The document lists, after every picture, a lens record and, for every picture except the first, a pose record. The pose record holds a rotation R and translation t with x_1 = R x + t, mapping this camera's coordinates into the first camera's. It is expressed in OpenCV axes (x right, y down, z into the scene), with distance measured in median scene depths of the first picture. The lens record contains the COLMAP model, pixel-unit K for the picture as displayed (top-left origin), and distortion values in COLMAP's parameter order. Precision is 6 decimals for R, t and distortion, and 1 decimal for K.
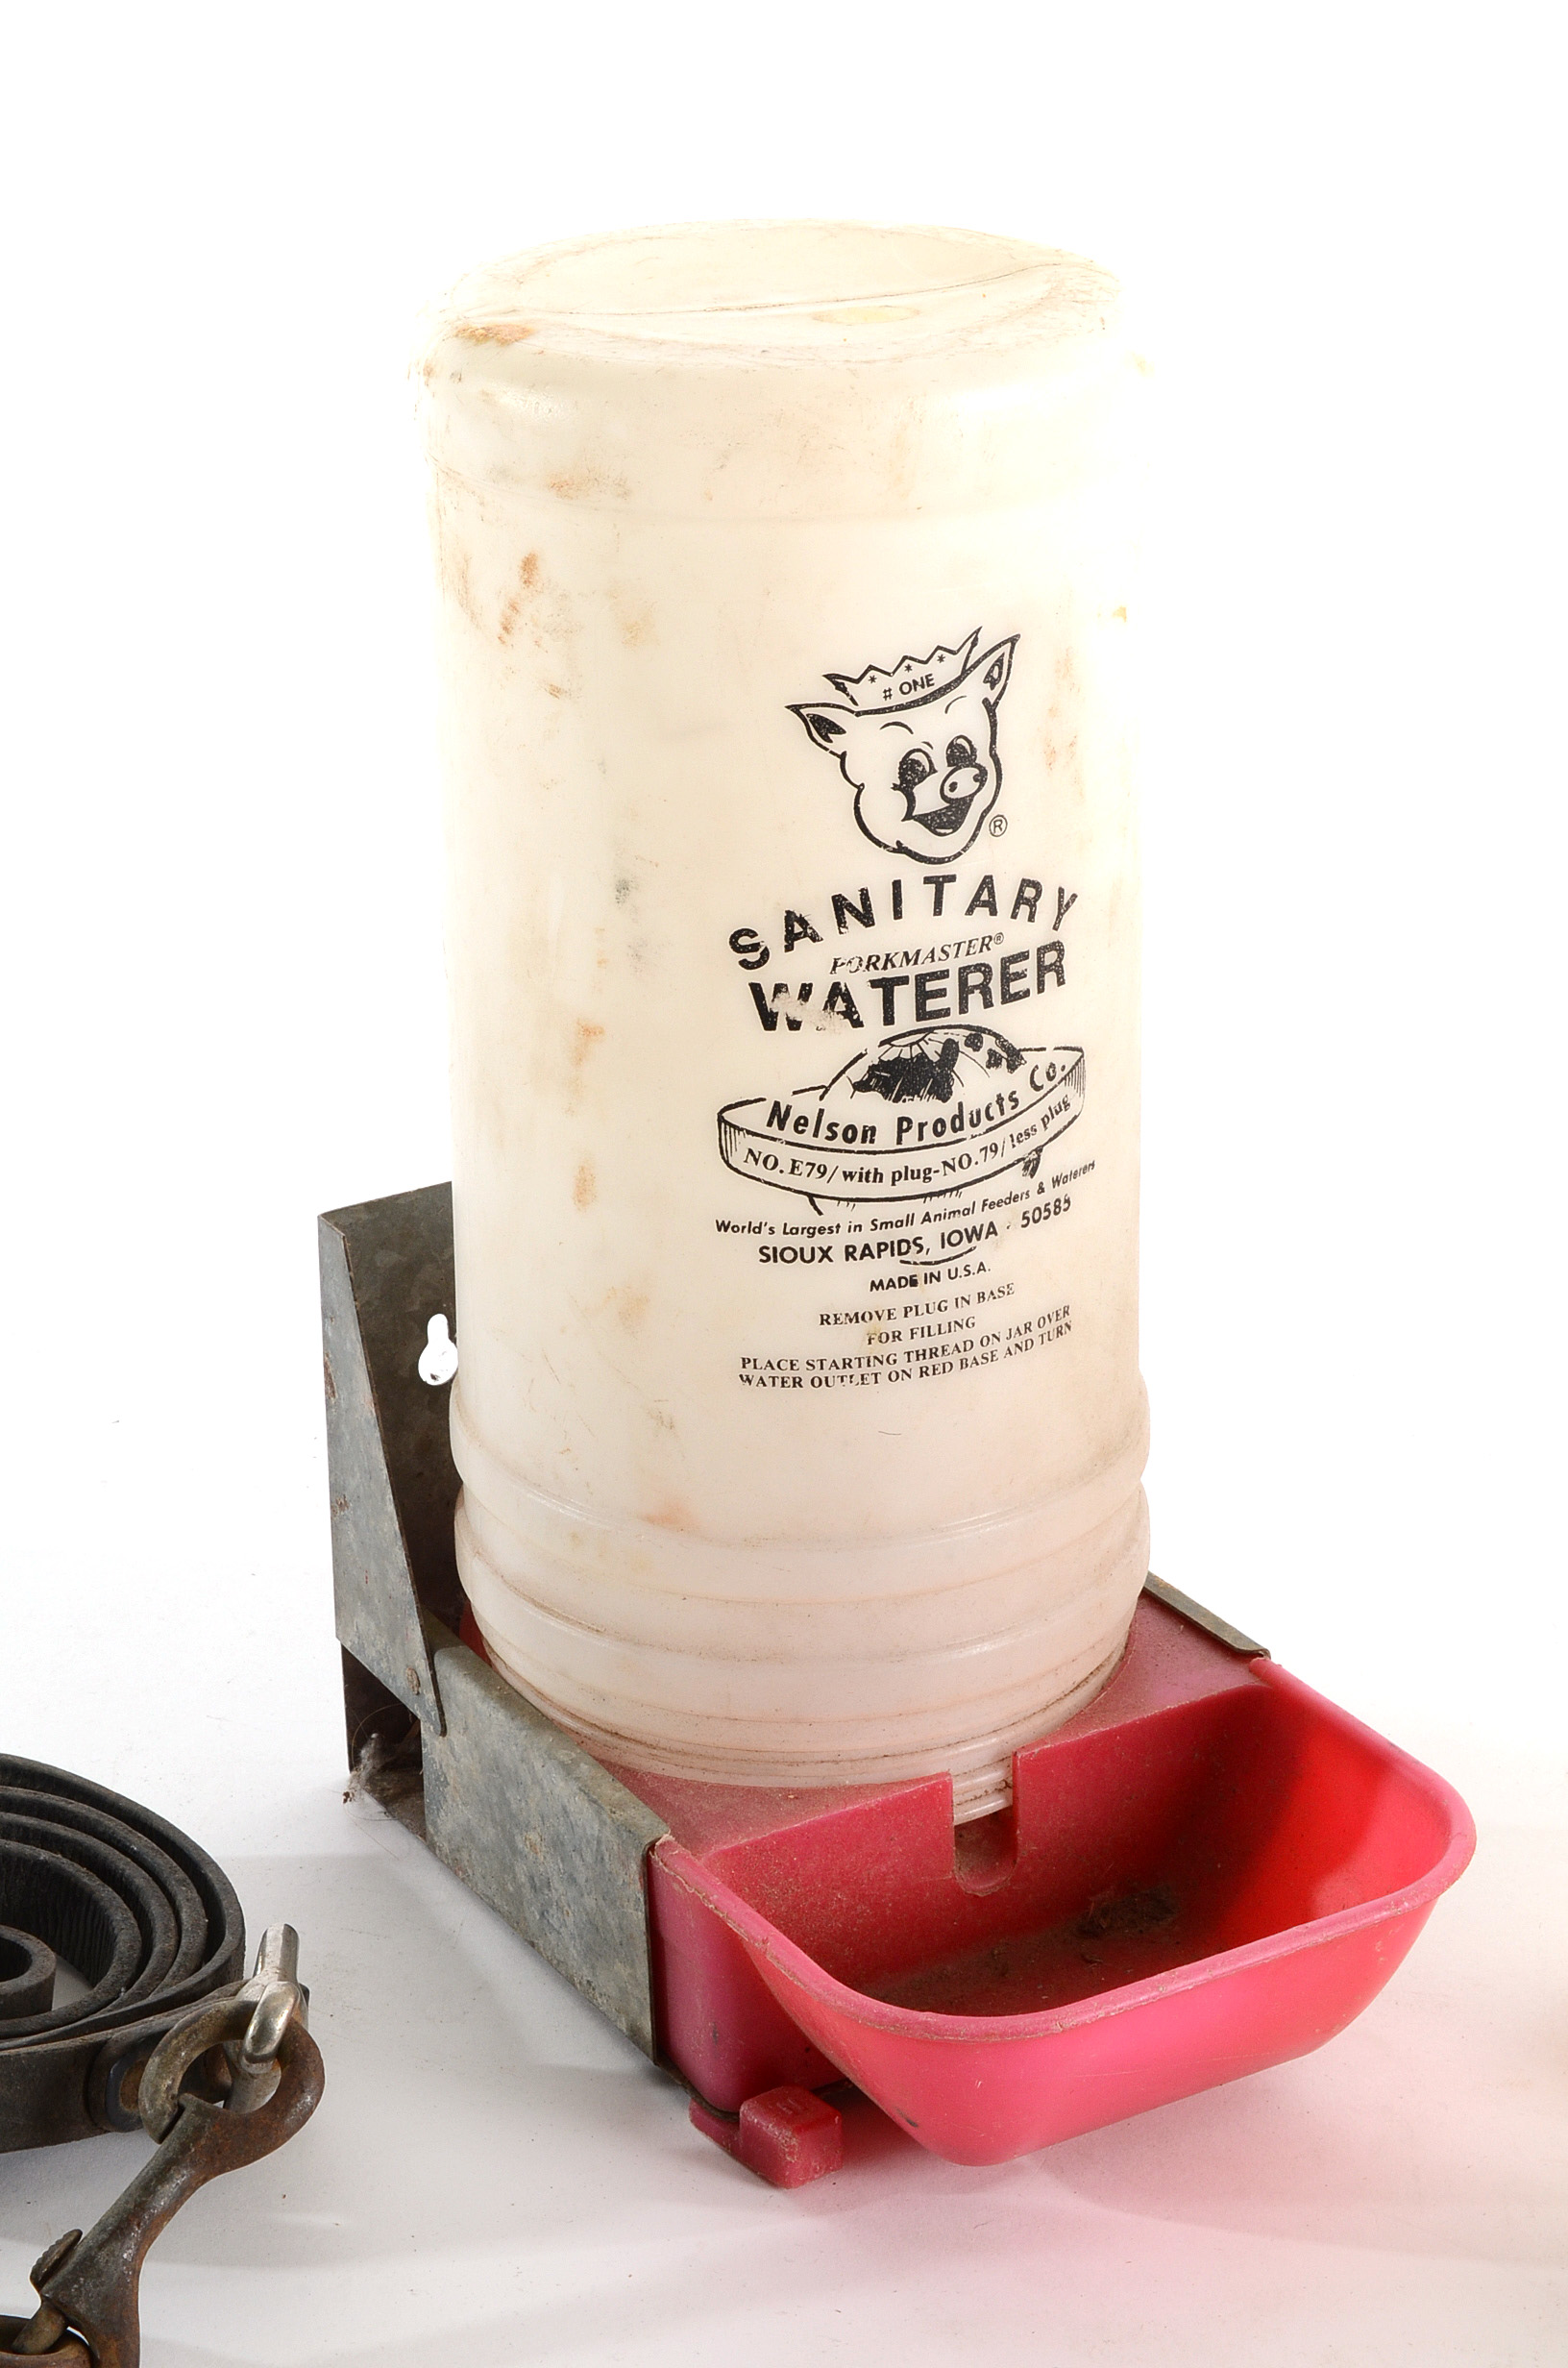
lens RADIAL K [[4968.6, 0, 784.0], [0, 4968.6, 1184.0], [0, 0, 1]] dist [0.091701, -0.074997]
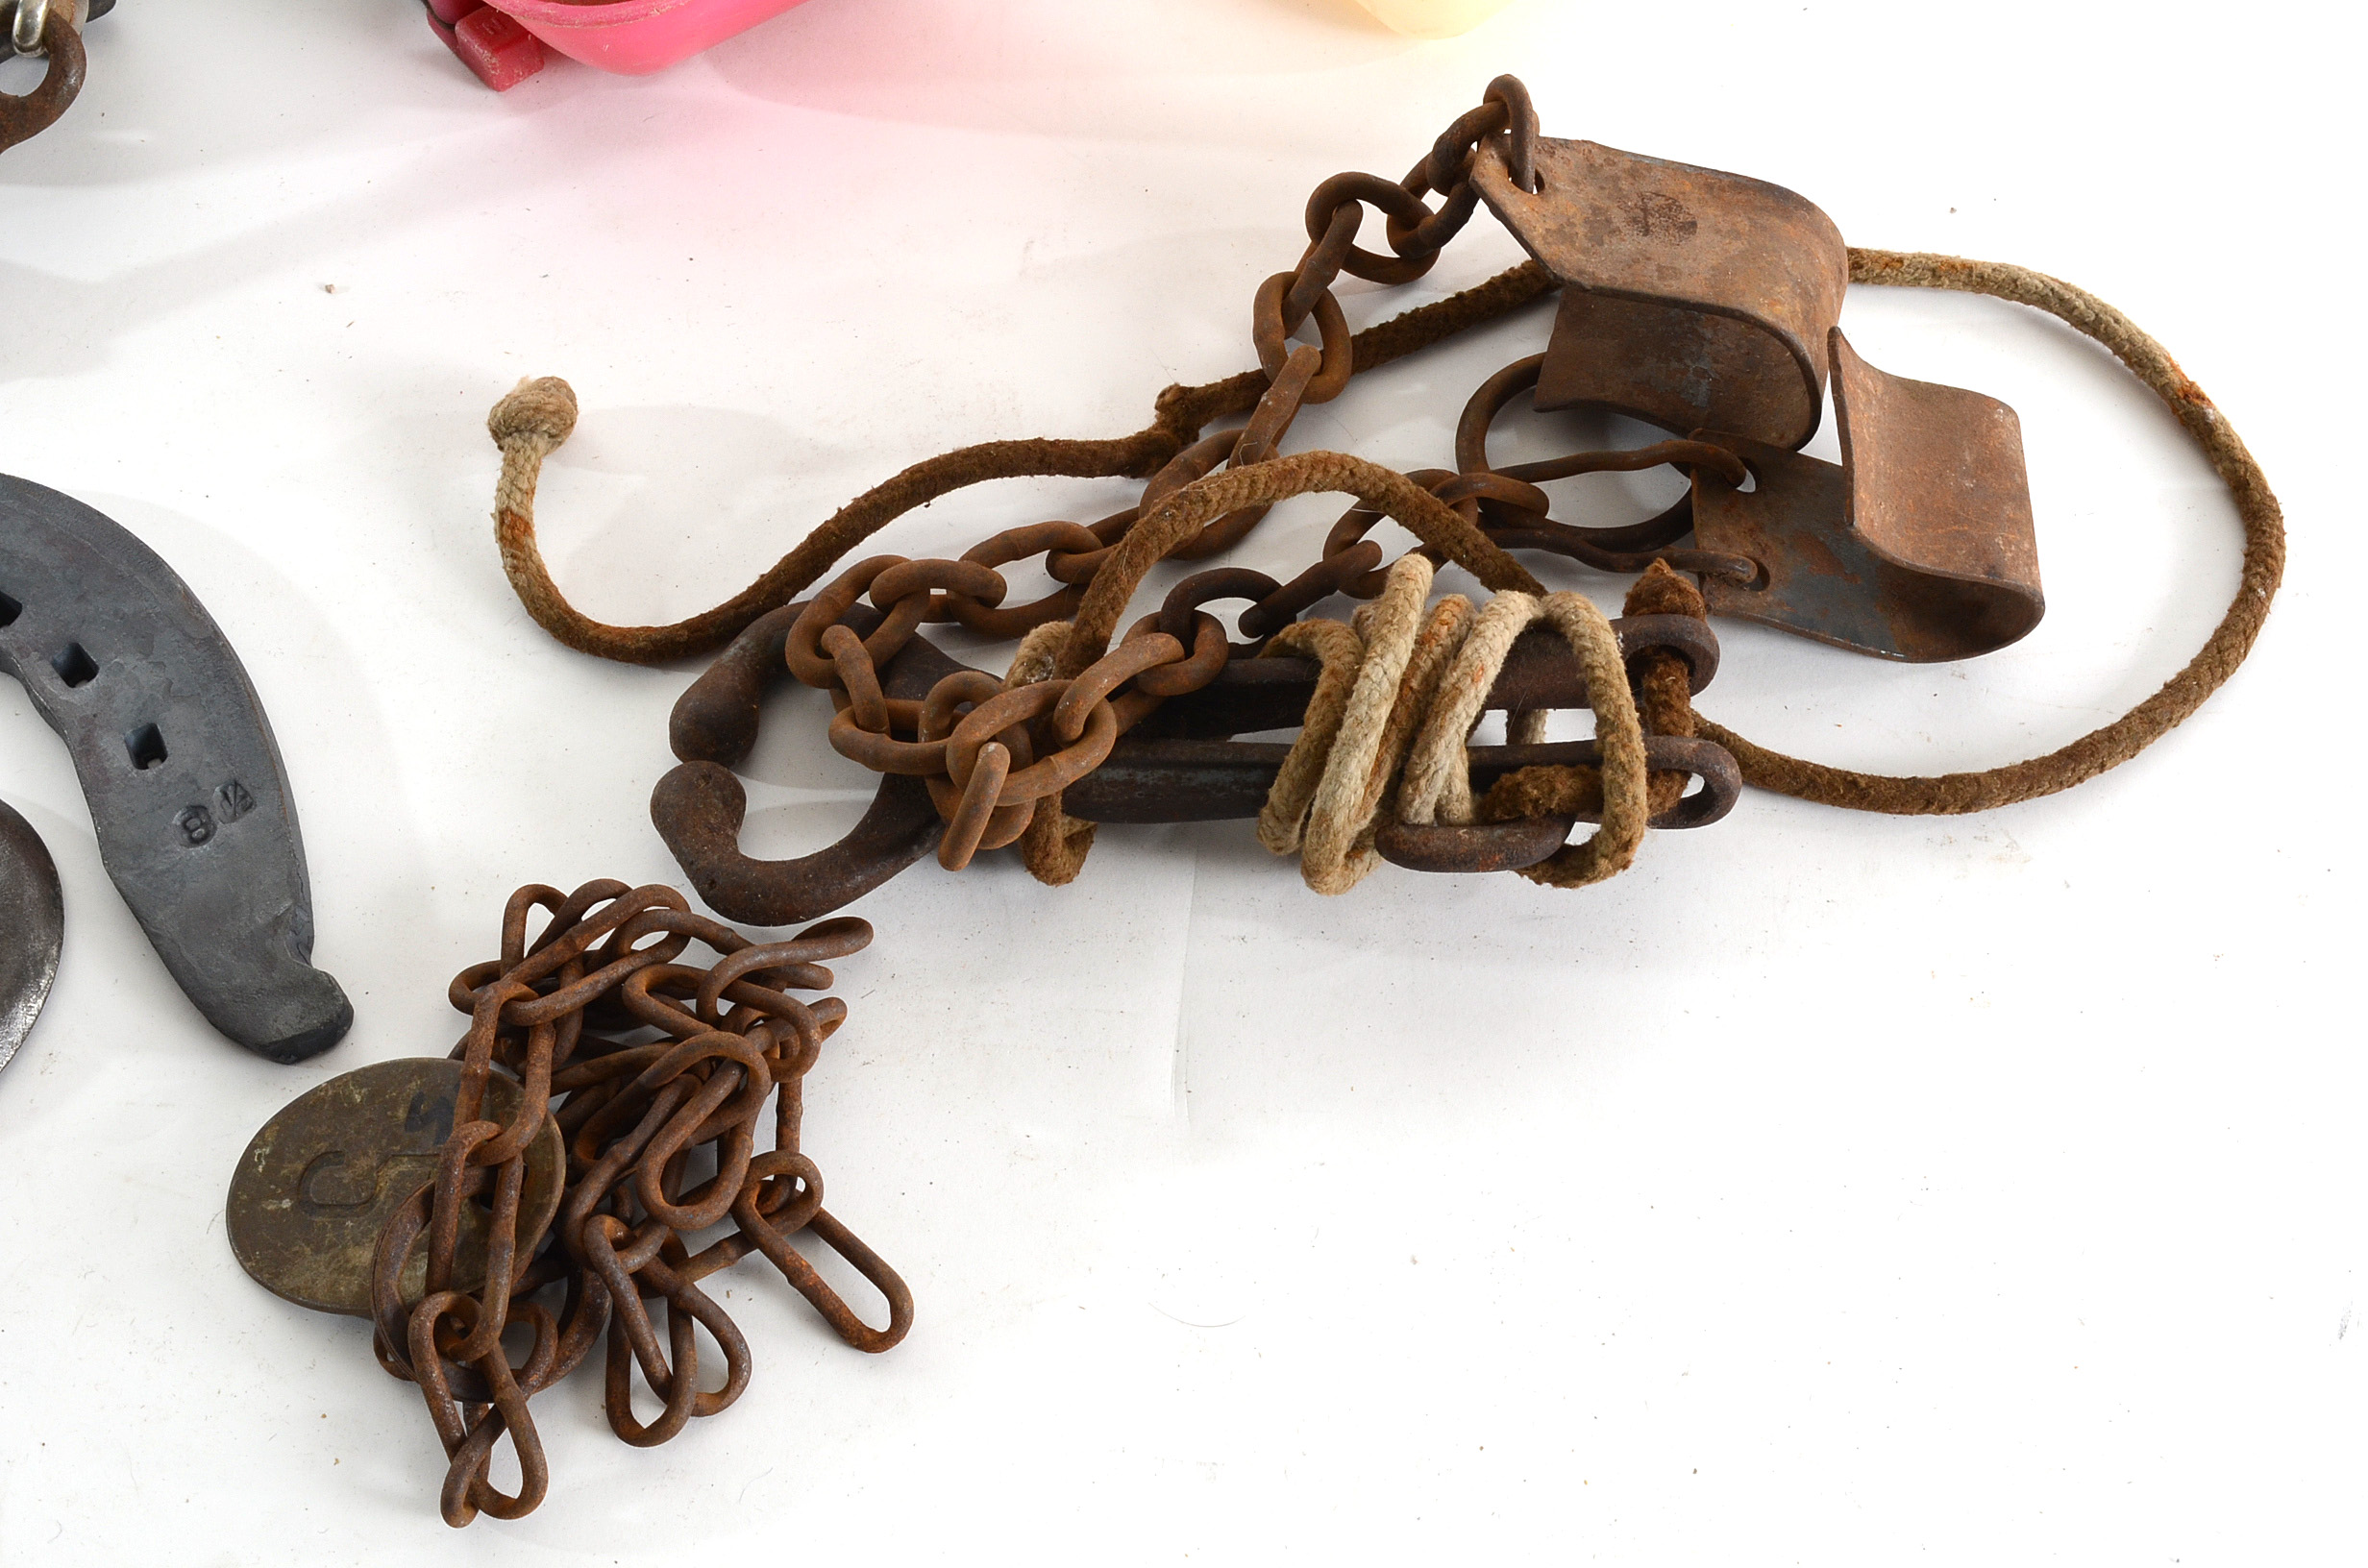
lens RADIAL K [[3444.0, 0, 1184.0], [0, 3444.0, 784.0], [0, 0, 1]] dist [-0.008638, 0.042744]
pose [[0.998824, -0.043519, -0.021394, 0.182186], [0.047791, 0.808615, 0.586394, -0.155932], [-0.008220, -0.586727, 0.809743, 0.191818]]
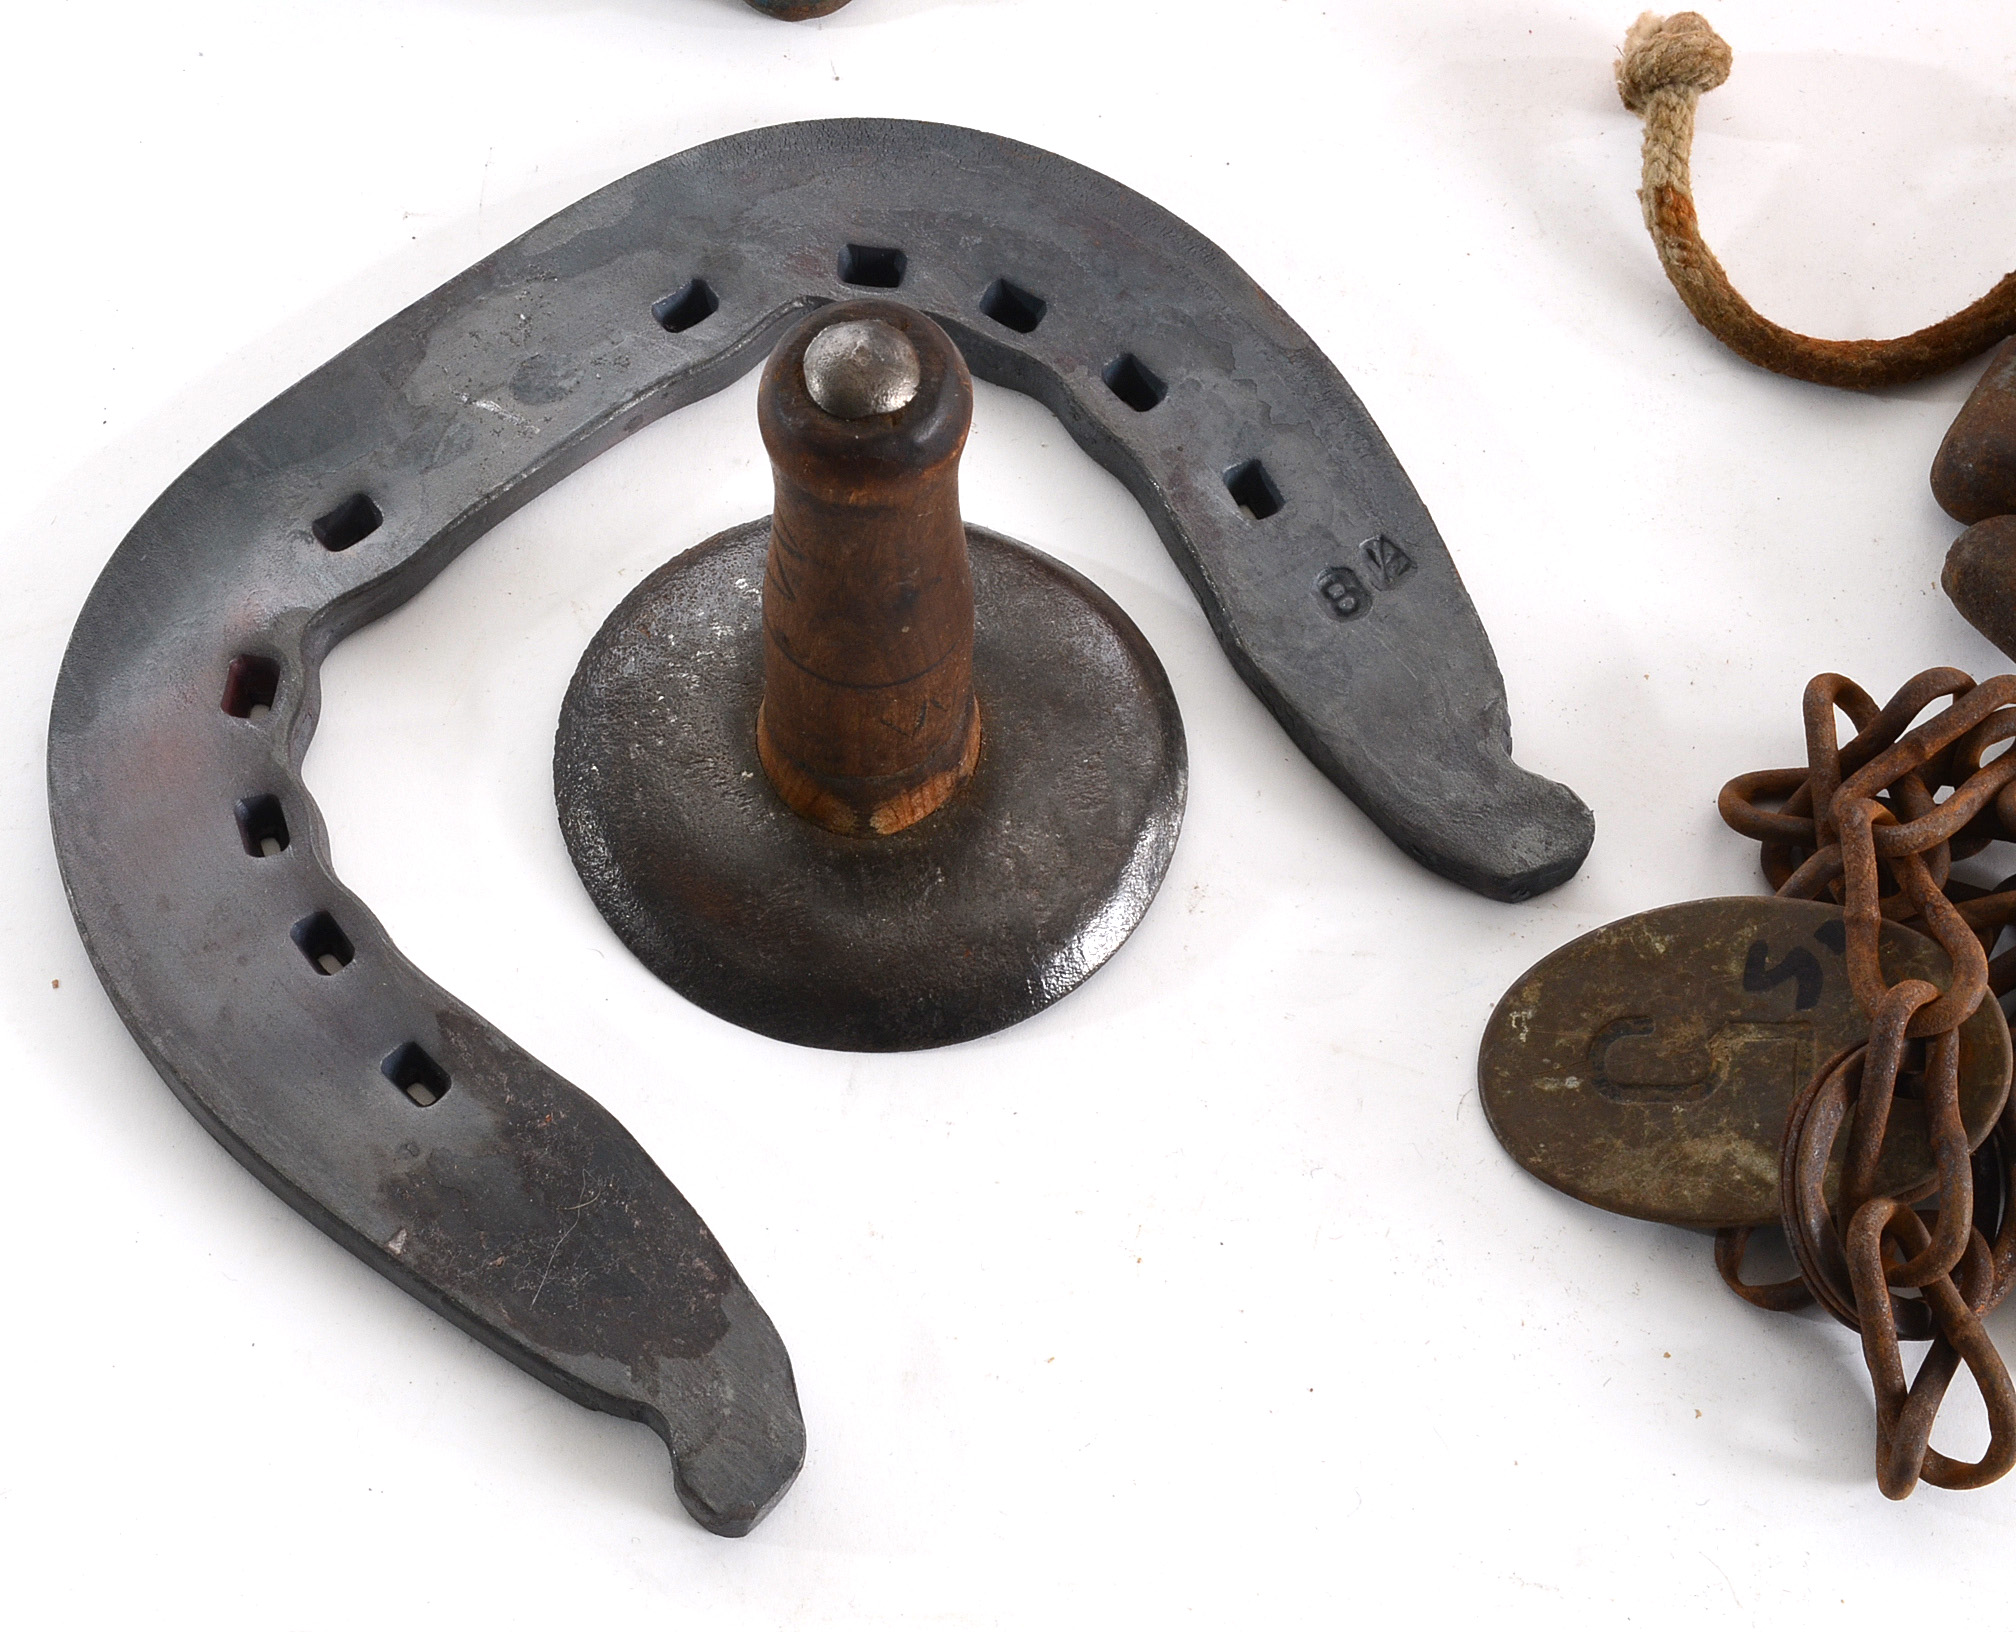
lens RADIAL K [[4164.9, 0, 833.3], [0, 4164.9, 817.2], [0, 0, 1]] dist [0.036602, 0.167513]
pose [[0.999145, -0.034509, 0.022766, -0.151182], [0.011932, 0.767953, 0.640395, -0.140655], [-0.039583, -0.639576, 0.767708, 0.235897]]
